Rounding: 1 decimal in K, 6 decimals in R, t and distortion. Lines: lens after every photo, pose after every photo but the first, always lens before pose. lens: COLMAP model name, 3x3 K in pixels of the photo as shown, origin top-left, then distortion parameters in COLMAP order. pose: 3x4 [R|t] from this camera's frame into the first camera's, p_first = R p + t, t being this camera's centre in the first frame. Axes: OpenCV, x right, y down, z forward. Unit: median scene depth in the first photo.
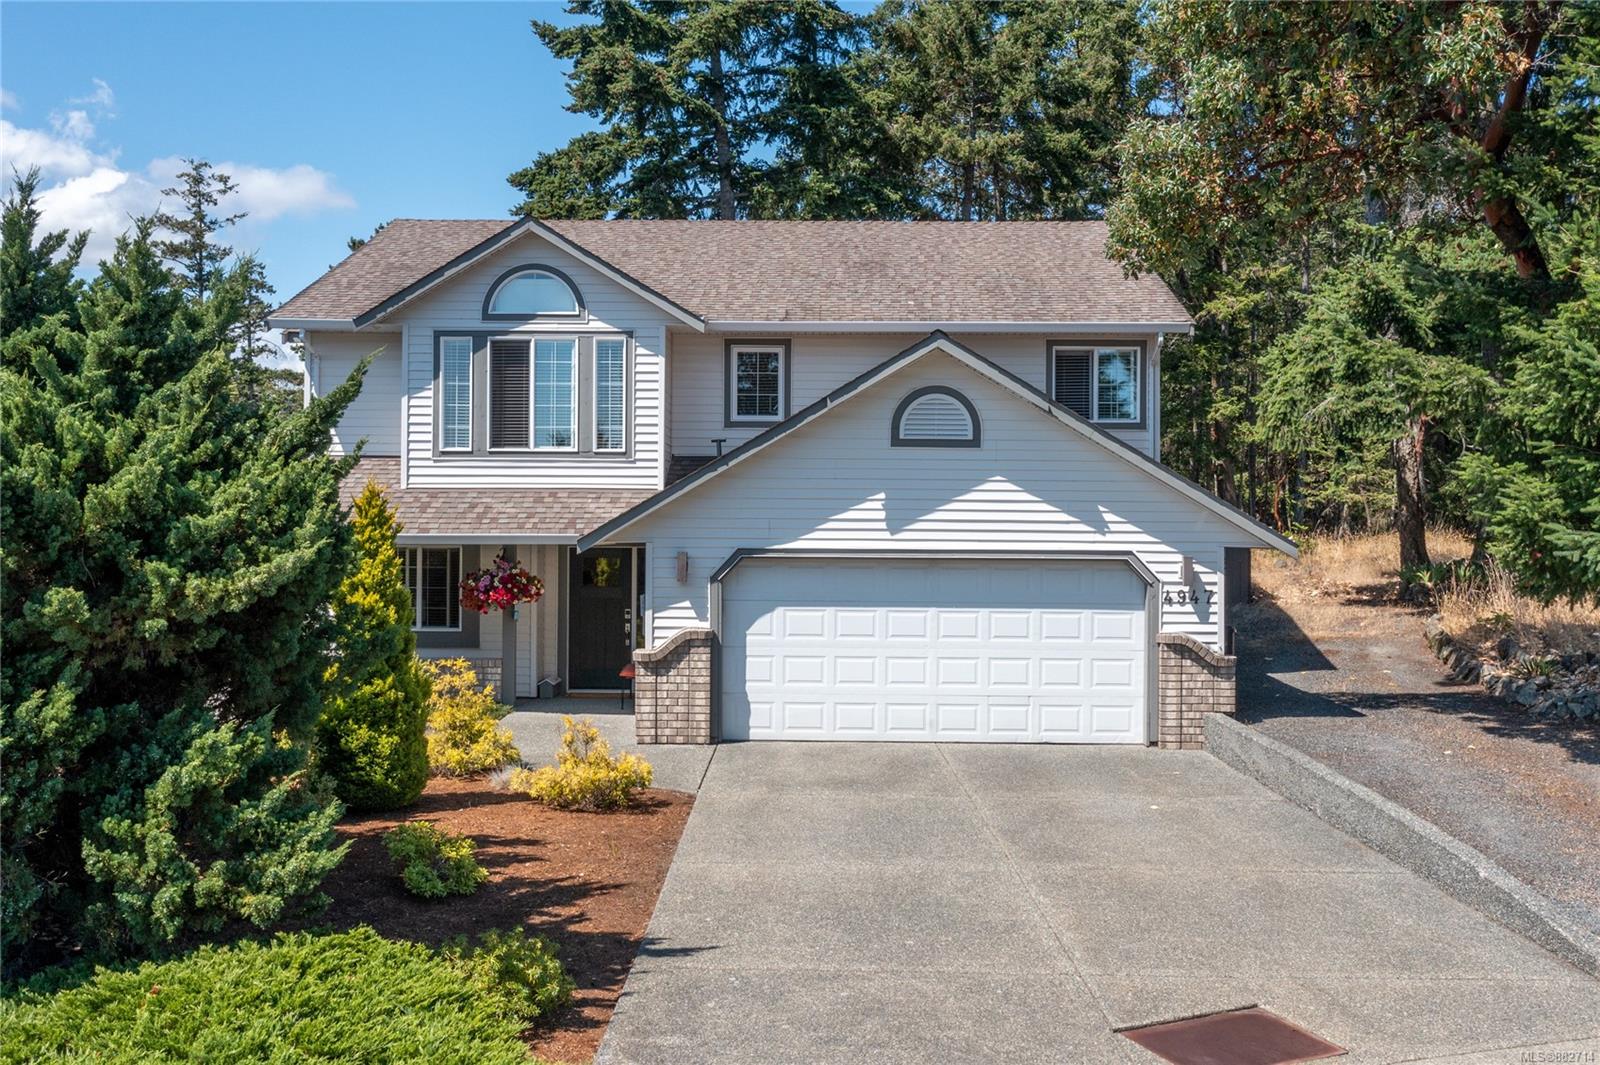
lens RADIAL K [[1506.7, 0, 800.0], [0, 1506.7, 538.9], [0, 0, 1]] dist [0.000047, 0.010956]
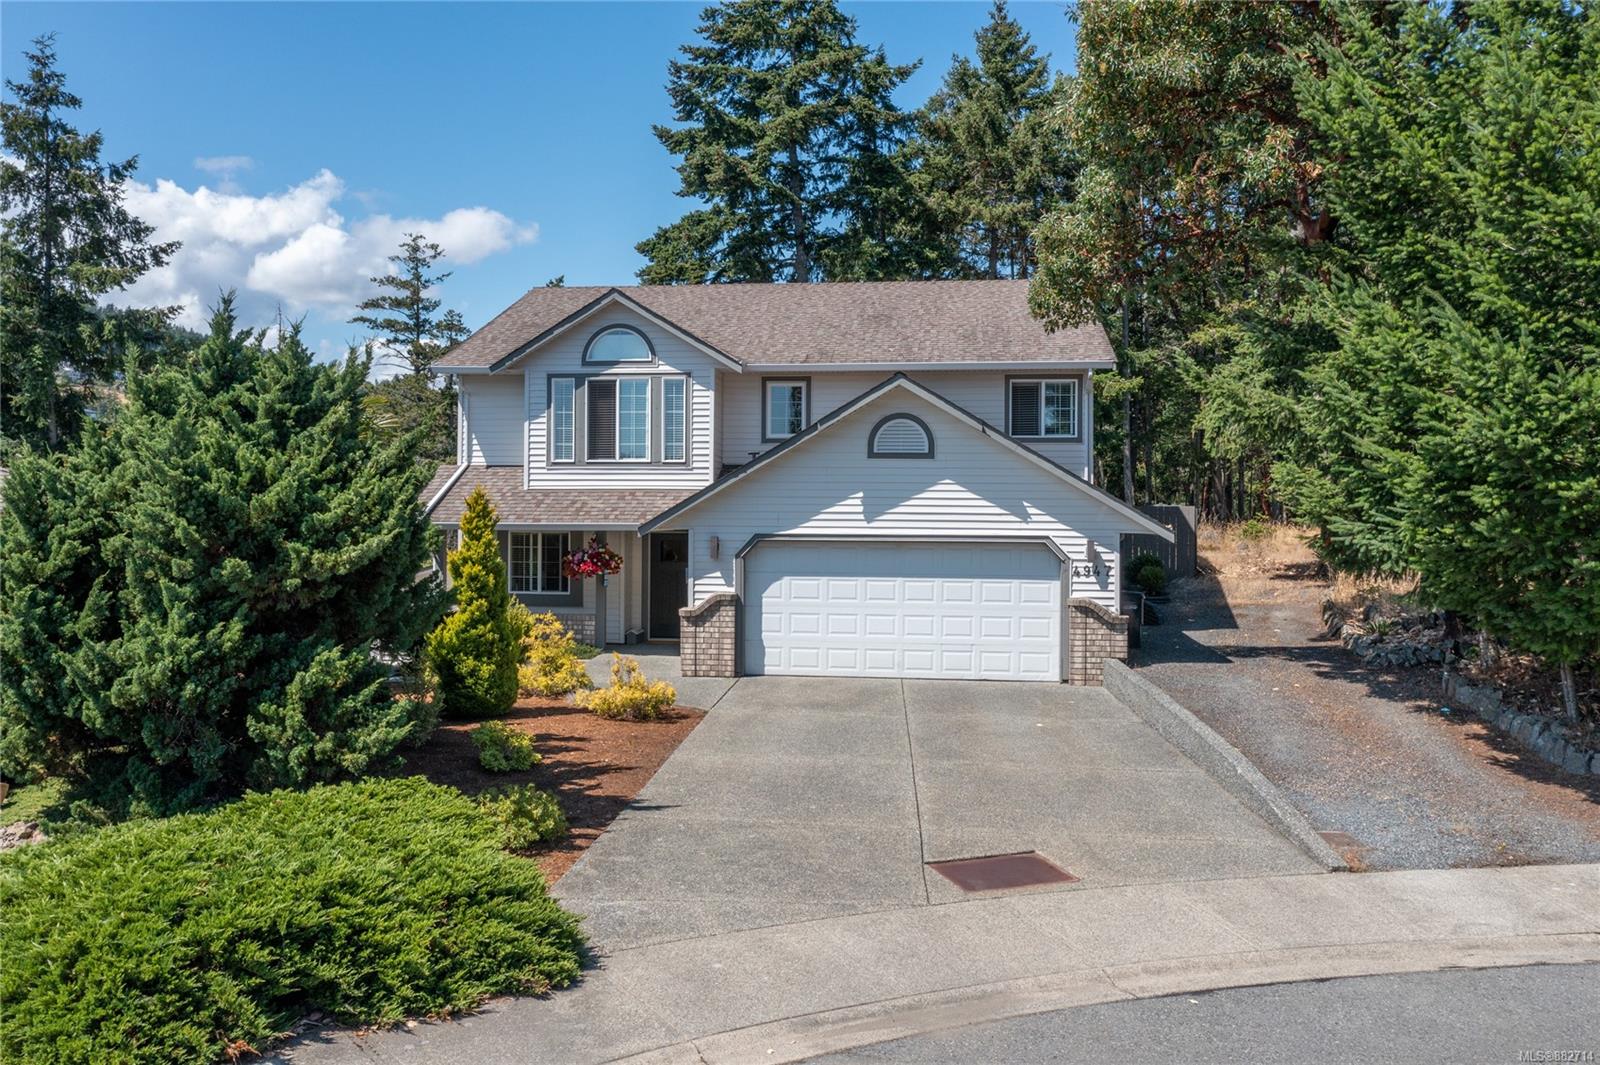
lens RADIAL K [[1260.6, 0, 800.0], [0, 1260.6, 532.5], [0, 0, 1]] dist [-0.000576, -0.003057]
pose [[0.994591, 0.001188, -0.103862, 0.117894], [-0.000538, 0.999980, 0.006283, -0.001990], [0.103868, -0.006193, 0.994572, -0.128384]]
